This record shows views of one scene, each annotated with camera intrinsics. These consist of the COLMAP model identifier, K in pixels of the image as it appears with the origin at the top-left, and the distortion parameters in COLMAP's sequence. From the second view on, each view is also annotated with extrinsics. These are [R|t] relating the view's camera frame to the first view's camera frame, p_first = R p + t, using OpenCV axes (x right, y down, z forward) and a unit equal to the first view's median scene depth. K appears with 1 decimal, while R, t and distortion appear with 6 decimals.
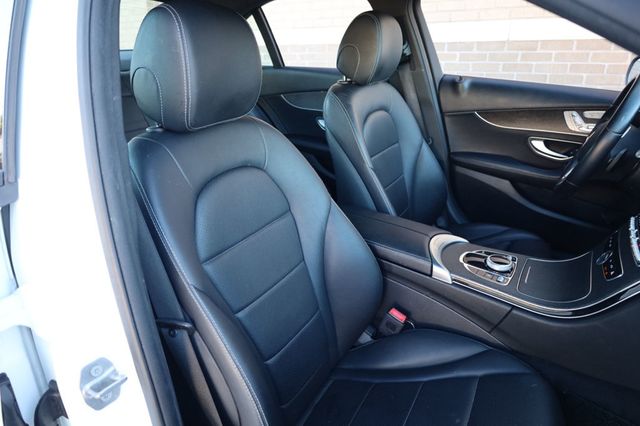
lens RADIAL K [[439.6, 0, 320.0], [0, 439.6, 213.0], [0, 0, 1]] dist [-0.007799, -0.001315]
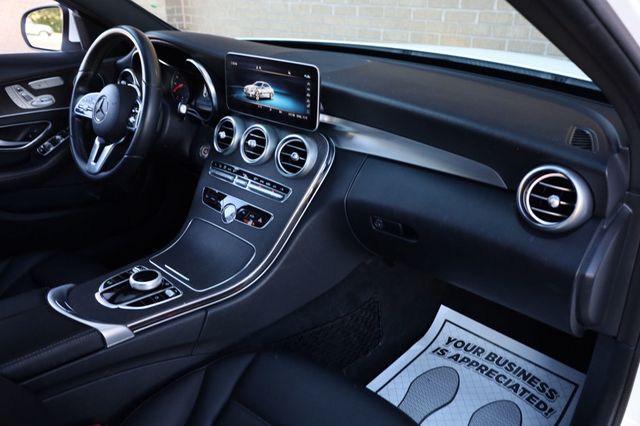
lens RADIAL K [[528.2, 0, 309.9], [0, 528.2, 213.3], [0, 0, 1]] dist [0.014235, 0.005006]
pose [[0.217495, -0.392402, 0.893710, -0.320474], [0.369779, 0.880502, 0.296613, -0.158656], [-0.903305, 0.265963, 0.336607, 0.369253]]
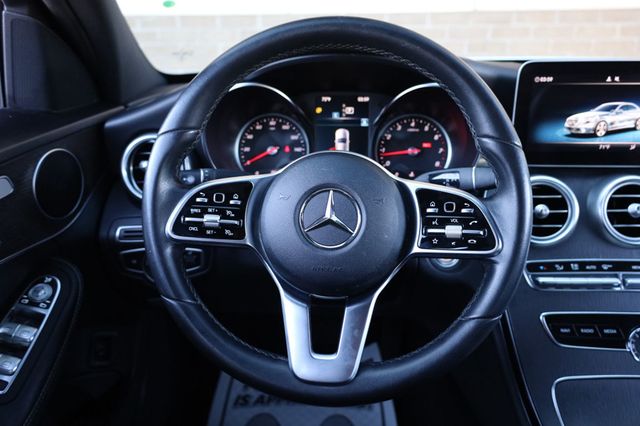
lens RADIAL K [[515.6, 0, 320.0], [0, 515.6, 213.0], [0, 0, 1]] dist [-0.003100, 0.000940]
pose [[-0.468731, -0.280253, 0.837705, 0.305516], [0.351677, 0.810735, 0.468008, -0.395223], [-0.810317, 0.513972, -0.281458, 1.209718]]
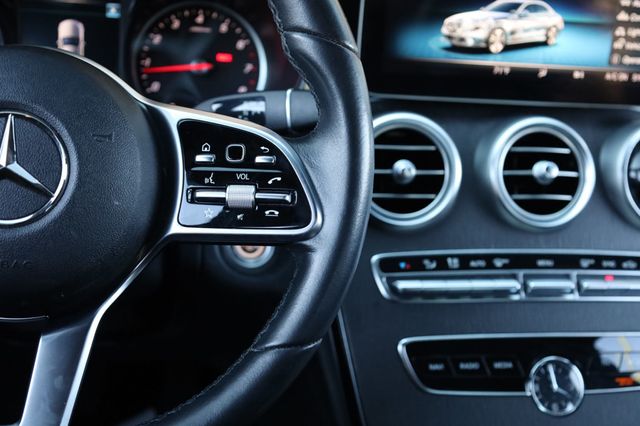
lens RADIAL K [[863.9, 0, 320.0], [0, 863.9, 213.0], [0, 0, 1]] dist [0.006068, -0.002902]
pose [[-0.665056, -0.297609, 0.684930, 0.303383], [0.212159, 0.804077, 0.555382, -0.353503], [-0.716023, 0.514674, -0.471616, 1.175453]]
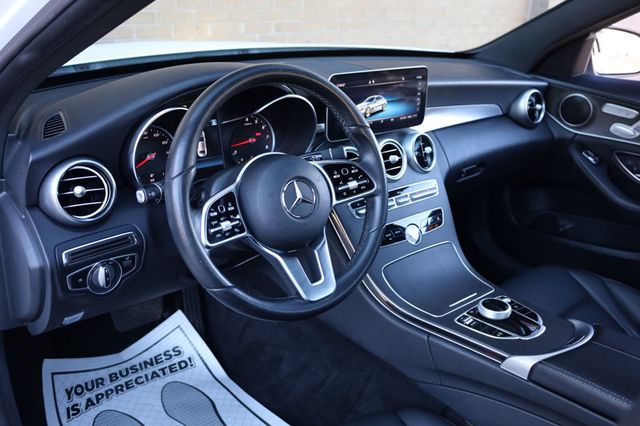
lens RADIAL K [[605.2, 0, 318.7], [0, 605.2, 197.0], [0, 0, 1]] dist [-0.005185, -0.002859]
pose [[-0.945808, -0.159278, 0.282981, 0.419752], [0.078348, 0.733767, 0.674868, -0.716097], [-0.315134, 0.660466, -0.681524, 1.607497]]
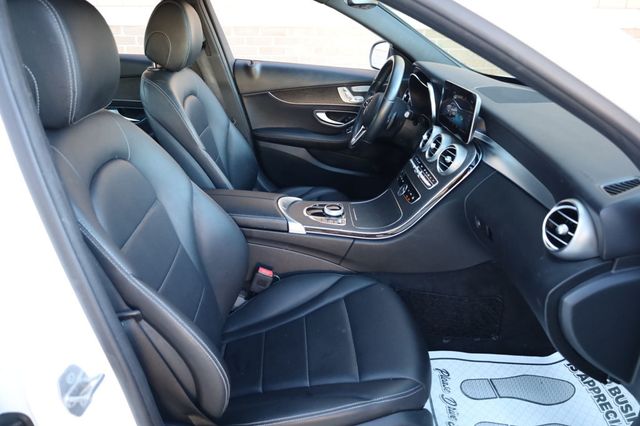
lens RADIAL K [[439.6, 0, 320.0], [0, 439.6, 213.0], [0, 0, 1]] dist [-0.007799, -0.001315]
pose [[0.841541, -0.191389, 0.505153, -0.257575], [0.172669, 0.981377, 0.084167, 0.008547], [-0.511854, 0.016394, 0.858916, -0.065484]]
